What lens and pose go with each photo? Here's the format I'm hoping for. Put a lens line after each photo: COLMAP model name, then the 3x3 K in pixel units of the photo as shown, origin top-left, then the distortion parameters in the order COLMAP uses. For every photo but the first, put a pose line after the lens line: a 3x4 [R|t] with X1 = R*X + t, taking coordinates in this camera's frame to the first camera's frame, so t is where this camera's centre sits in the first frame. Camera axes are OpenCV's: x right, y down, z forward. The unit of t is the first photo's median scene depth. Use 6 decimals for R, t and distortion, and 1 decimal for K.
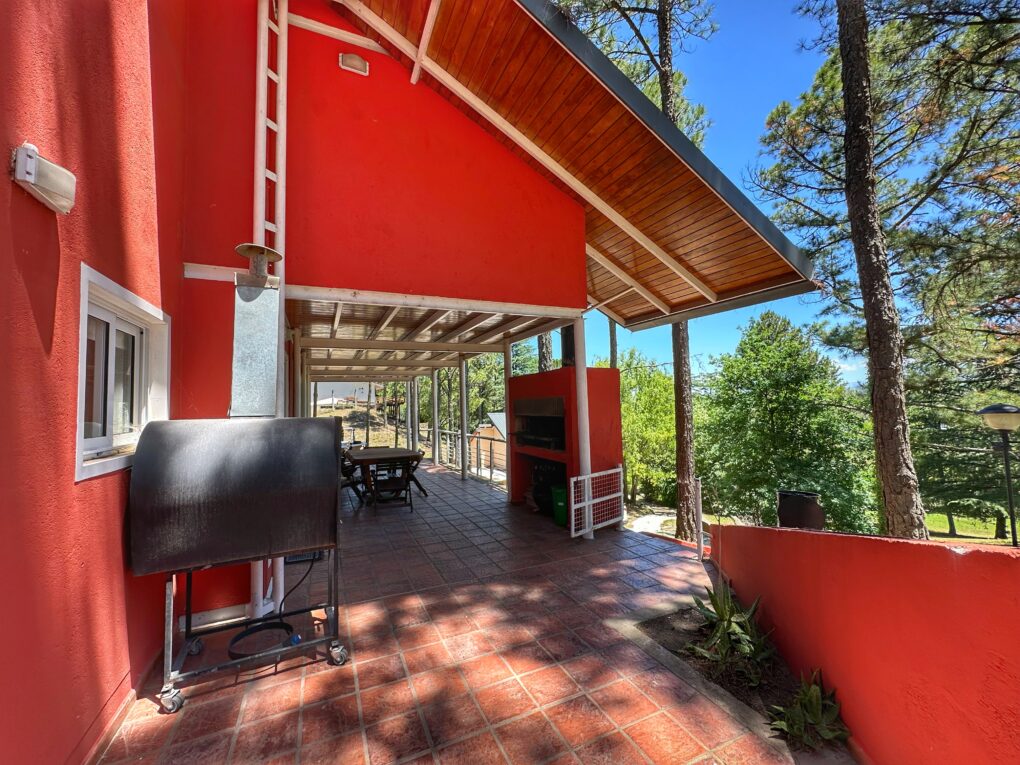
lens RADIAL K [[407.8, 0, 508.8], [0, 407.8, 380.4], [0, 0, 1]] dist [-0.000610, 0.000107]
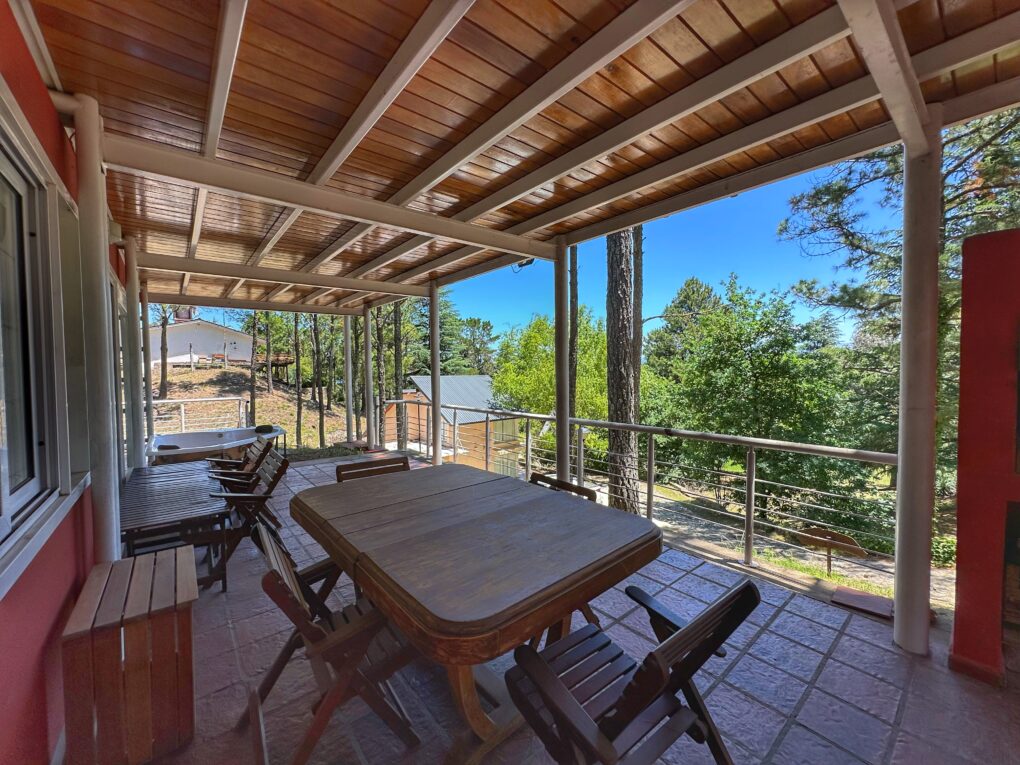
lens RADIAL K [[407.8, 0, 506.1], [0, 407.8, 382.1], [0, 0, 1]] dist [-0.000610, 0.000107]
pose [[0.967917, 0.005897, 0.251201, -0.084646], [-0.028188, 0.995962, 0.085232, 0.020802], [-0.249684, -0.089578, 0.964175, 0.182261]]
